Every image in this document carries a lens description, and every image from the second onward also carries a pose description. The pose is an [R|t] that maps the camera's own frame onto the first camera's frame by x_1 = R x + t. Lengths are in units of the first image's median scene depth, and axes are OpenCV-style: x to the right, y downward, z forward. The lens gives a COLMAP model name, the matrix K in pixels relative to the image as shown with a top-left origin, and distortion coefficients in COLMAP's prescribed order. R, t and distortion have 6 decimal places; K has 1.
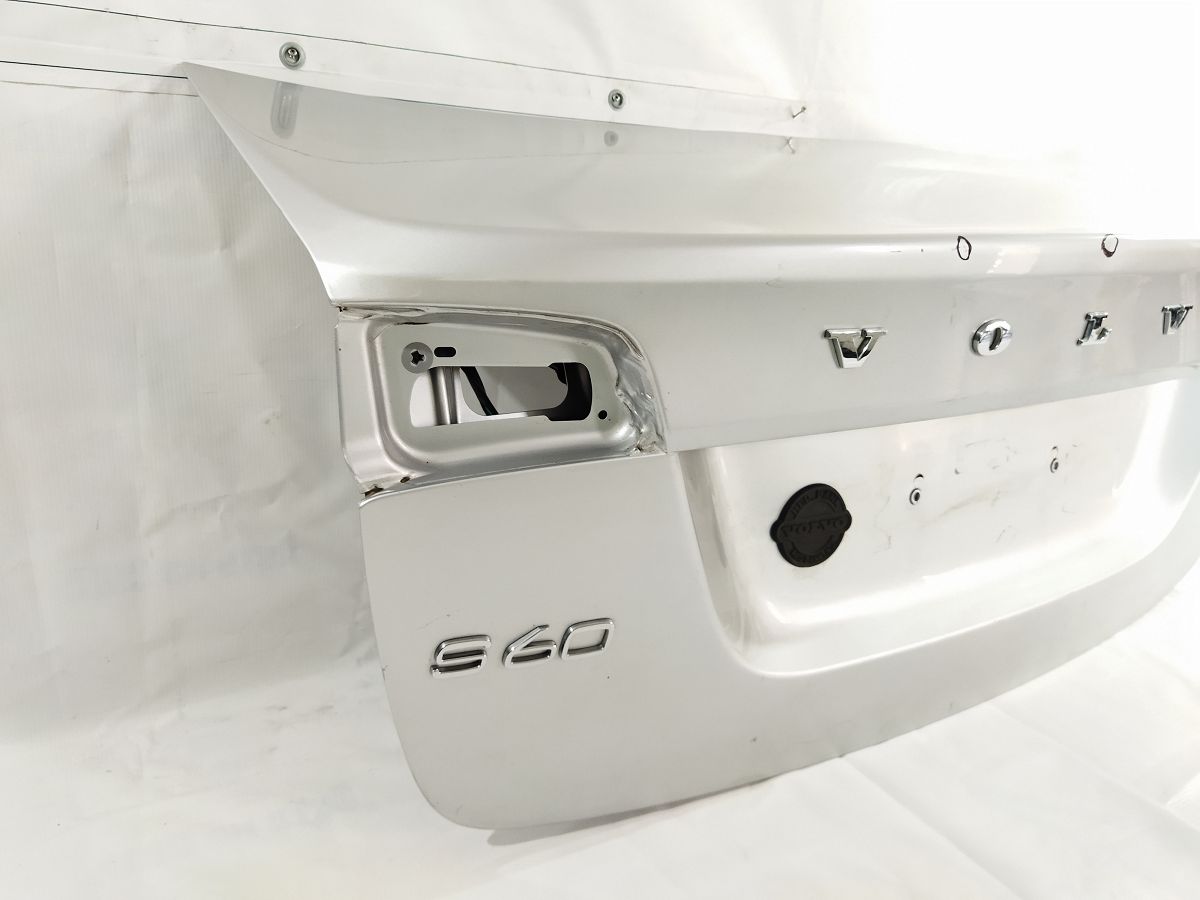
lens RADIAL K [[906.7, 0, 604.3], [0, 906.7, 436.9], [0, 0, 1]] dist [0.096633, -0.170980]
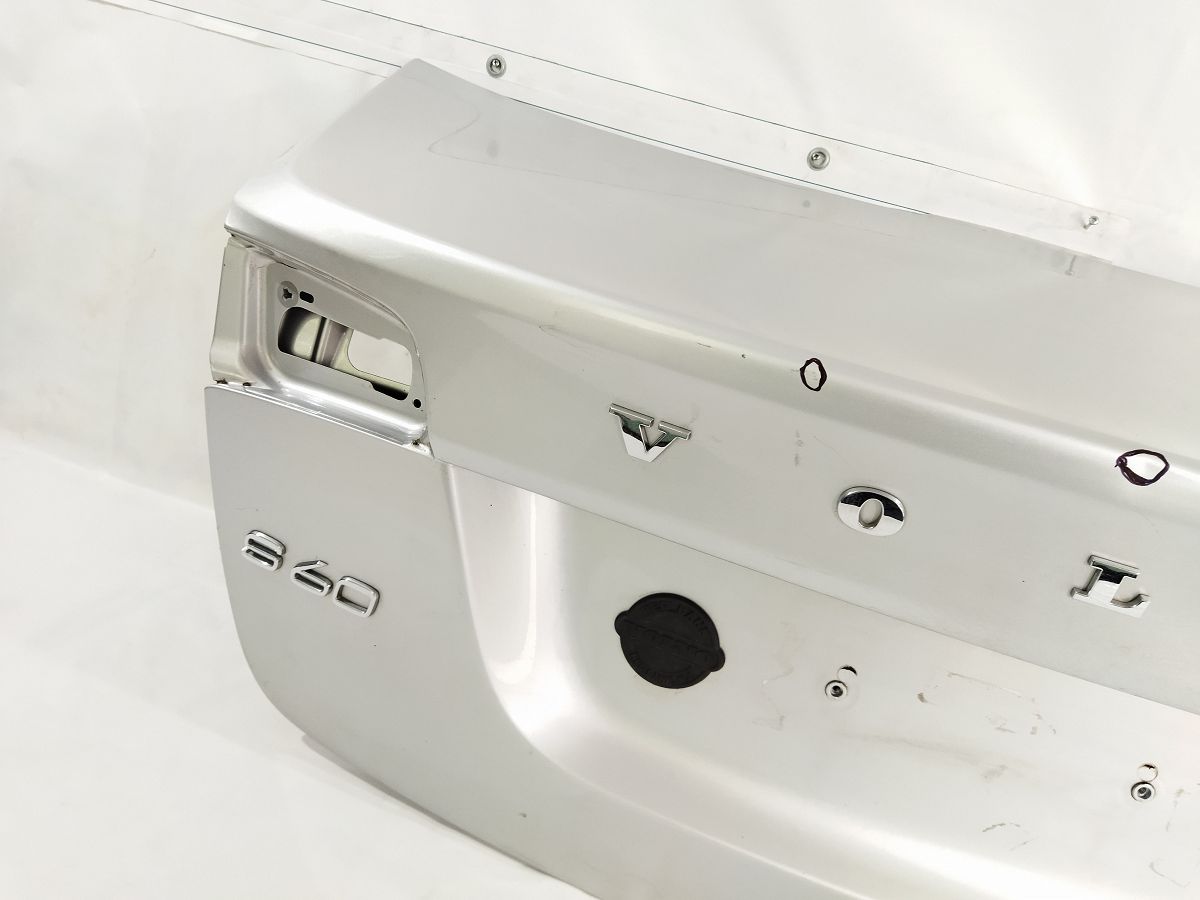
lens RADIAL K [[906.7, 0, 604.3], [0, 906.7, 436.9], [0, 0, 1]] dist [0.096633, -0.170980]
pose [[0.693727, 0.354044, -0.627213, 0.662222], [-0.389301, 0.916990, 0.087029, -0.132842], [0.605960, 0.183800, 0.773970, 0.256504]]
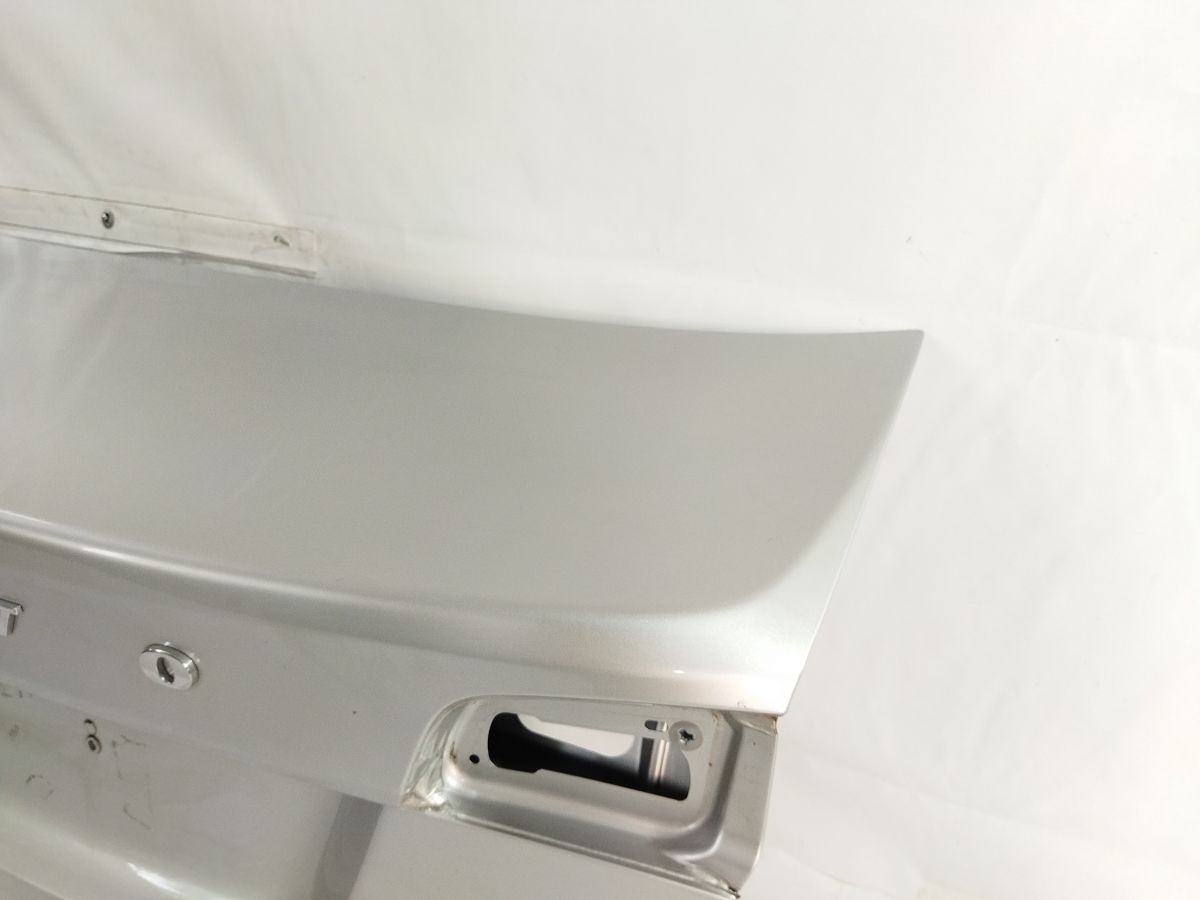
lens RADIAL K [[919.8, 0, 593.8], [0, 919.8, 433.8], [0, 0, 1]] dist [0.062175, -0.109003]
pose [[0.559197, 0.263457, -0.786059, 1.528413], [-0.261398, 0.955828, 0.134400, -0.517509], [0.786746, 0.130319, 0.603364, 1.012005]]
